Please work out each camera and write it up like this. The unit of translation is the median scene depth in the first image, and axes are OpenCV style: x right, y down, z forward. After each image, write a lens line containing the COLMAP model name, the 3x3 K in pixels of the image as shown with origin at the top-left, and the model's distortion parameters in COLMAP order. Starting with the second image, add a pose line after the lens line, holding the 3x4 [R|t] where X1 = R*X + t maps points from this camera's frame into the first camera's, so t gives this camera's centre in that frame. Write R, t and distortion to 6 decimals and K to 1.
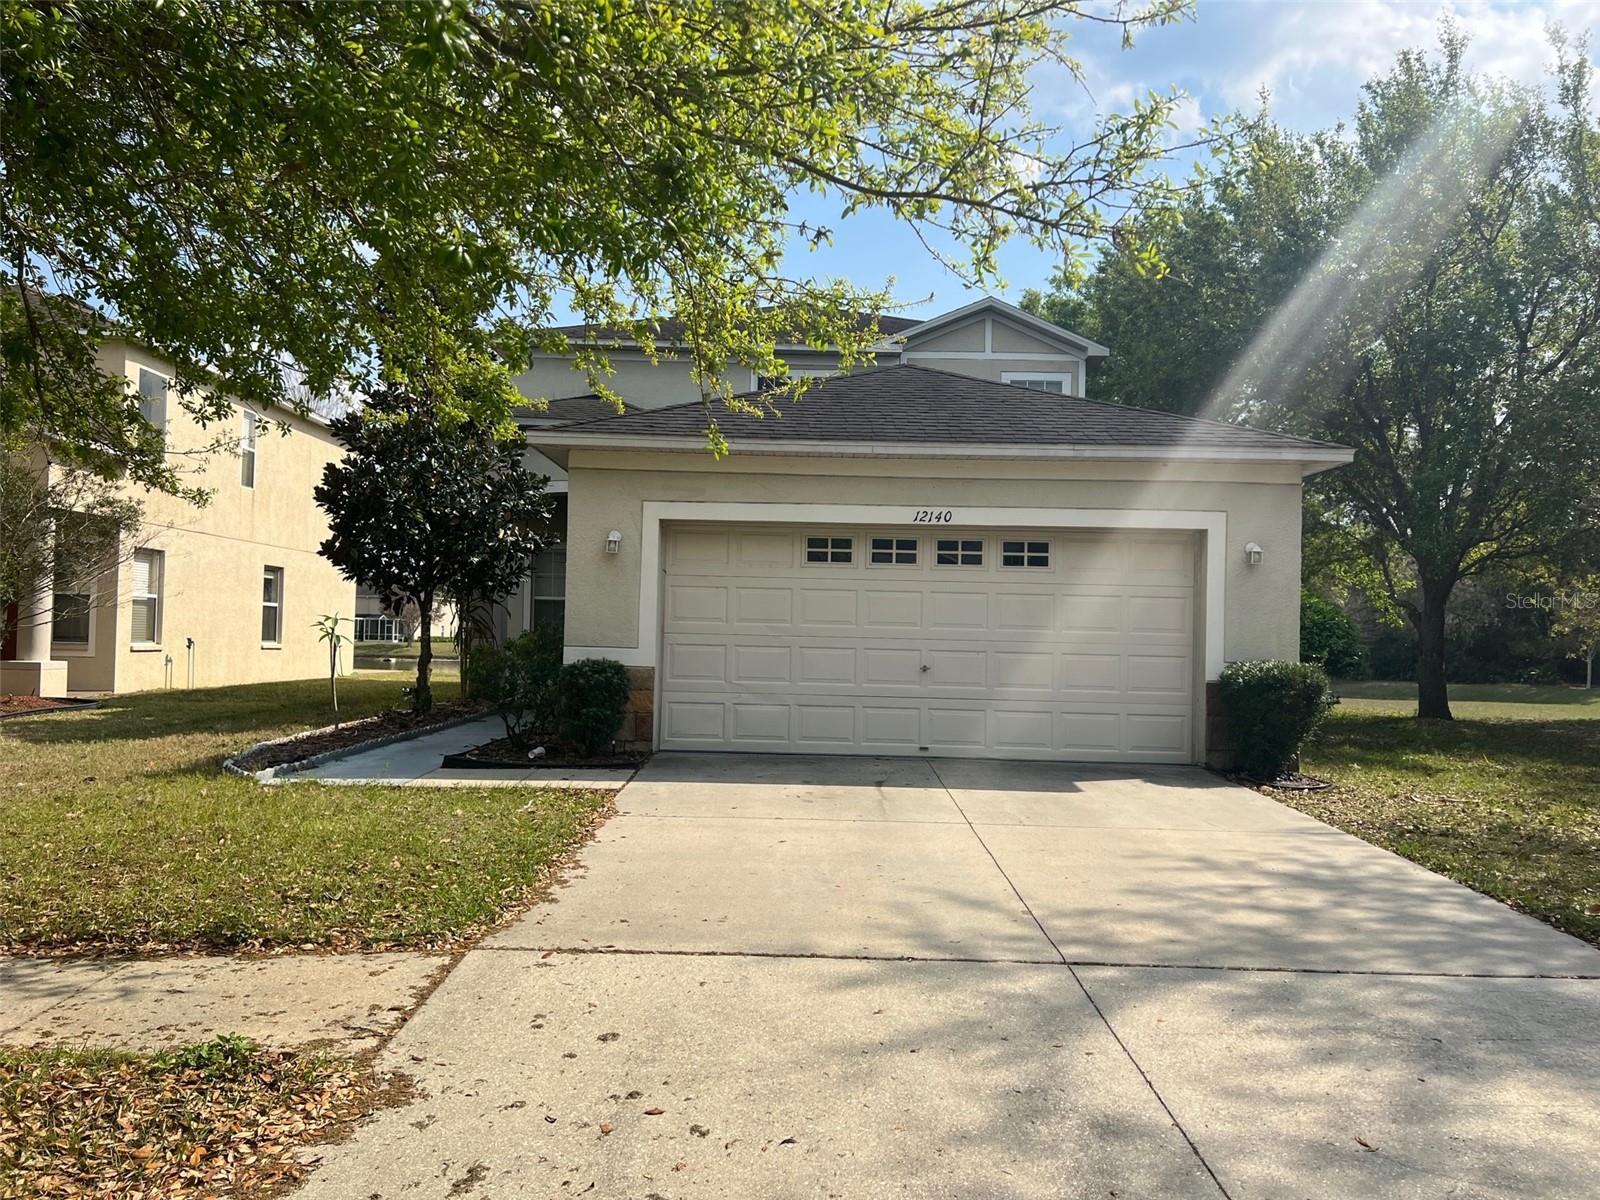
lens RADIAL K [[1198.7, 0, 800.0], [0, 1198.7, 600.0], [0, 0, 1]] dist [0.011133, -0.001910]
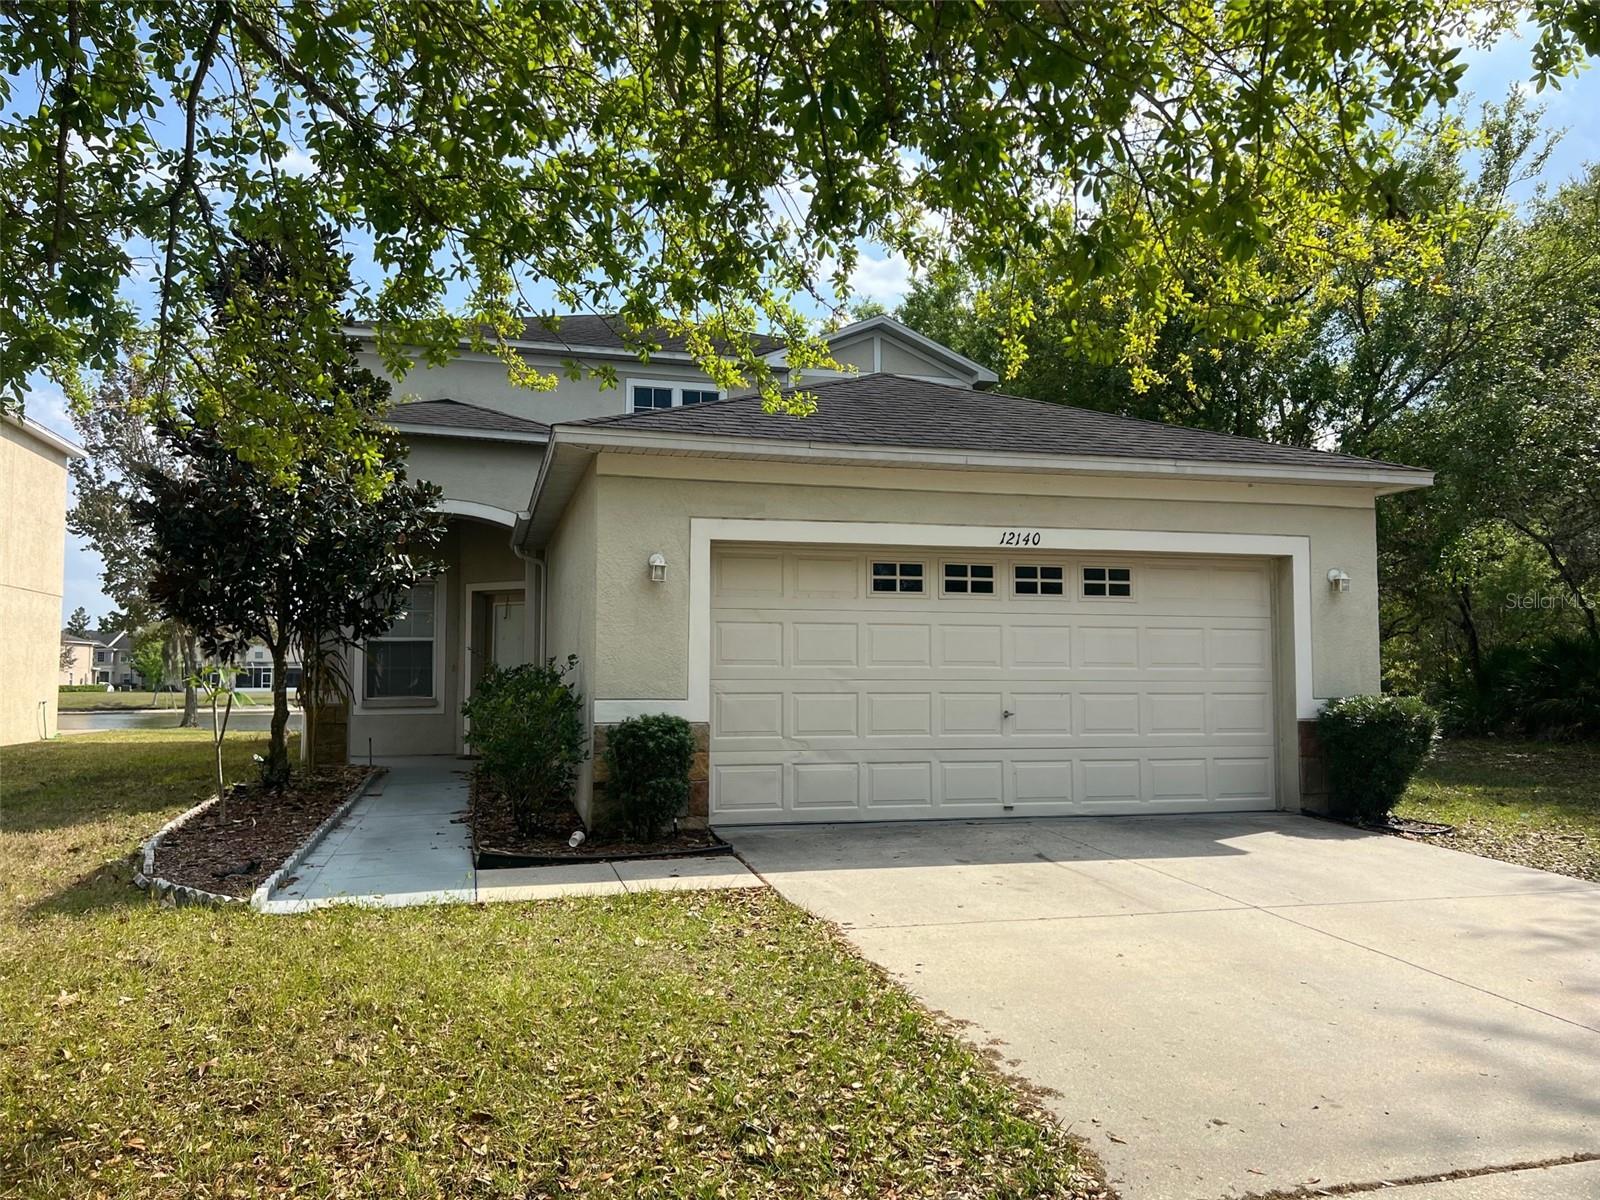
lens RADIAL K [[1198.7, 0, 800.0], [0, 1198.7, 600.0], [0, 0, 1]] dist [0.011133, -0.001910]
pose [[0.965936, -0.004835, 0.258735, -0.264123], [0.012825, 0.999491, -0.029203, -0.001959], [-0.258462, 0.031527, 0.965507, 0.200175]]
